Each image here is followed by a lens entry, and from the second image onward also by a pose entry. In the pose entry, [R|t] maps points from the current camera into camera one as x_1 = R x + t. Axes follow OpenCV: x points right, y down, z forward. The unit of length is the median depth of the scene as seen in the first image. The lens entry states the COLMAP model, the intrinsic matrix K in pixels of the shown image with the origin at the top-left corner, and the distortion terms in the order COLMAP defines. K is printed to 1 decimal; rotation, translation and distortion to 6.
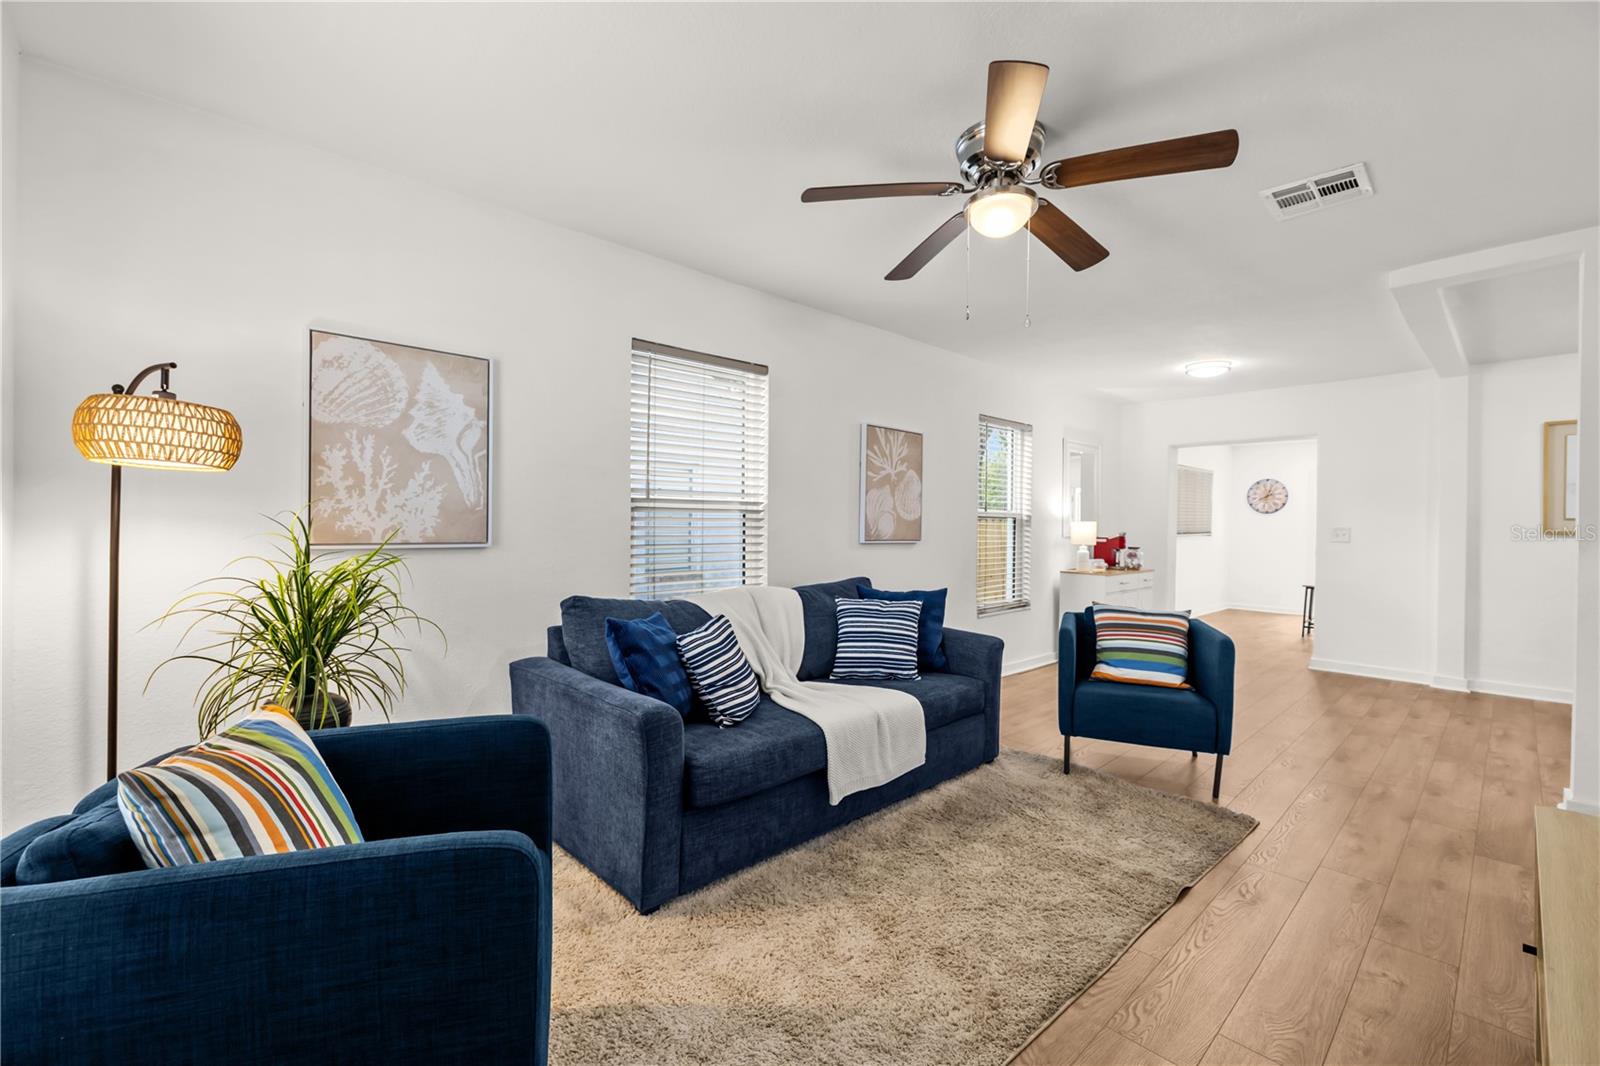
lens RADIAL K [[678.4, 0, 807.4], [0, 678.4, 530.3], [0, 0, 1]] dist [-0.000897, -0.000136]
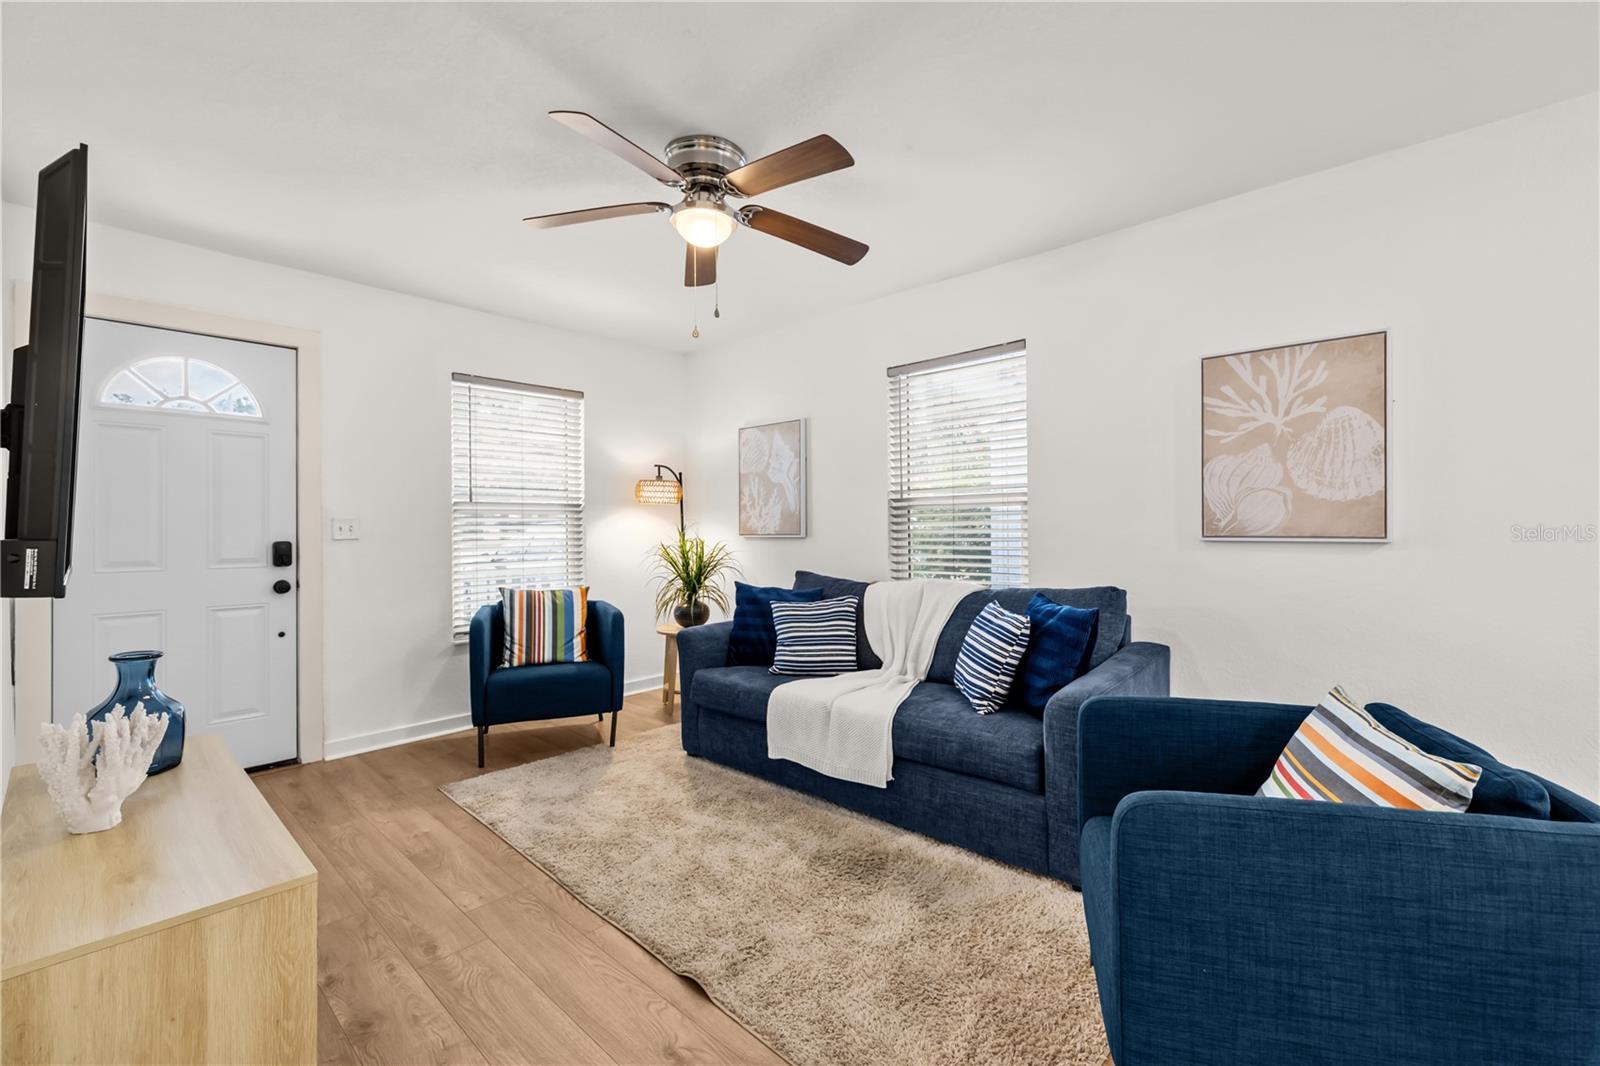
lens RADIAL K [[678.4, 0, 796.8], [0, 678.4, 522.5], [0, 0, 1]] dist [-0.000897, -0.000136]
pose [[0.052995, -0.011863, -0.998524, 0.991927], [0.008450, 0.999899, -0.011431, 0.007672], [0.998559, -0.007832, 0.053090, 0.796630]]
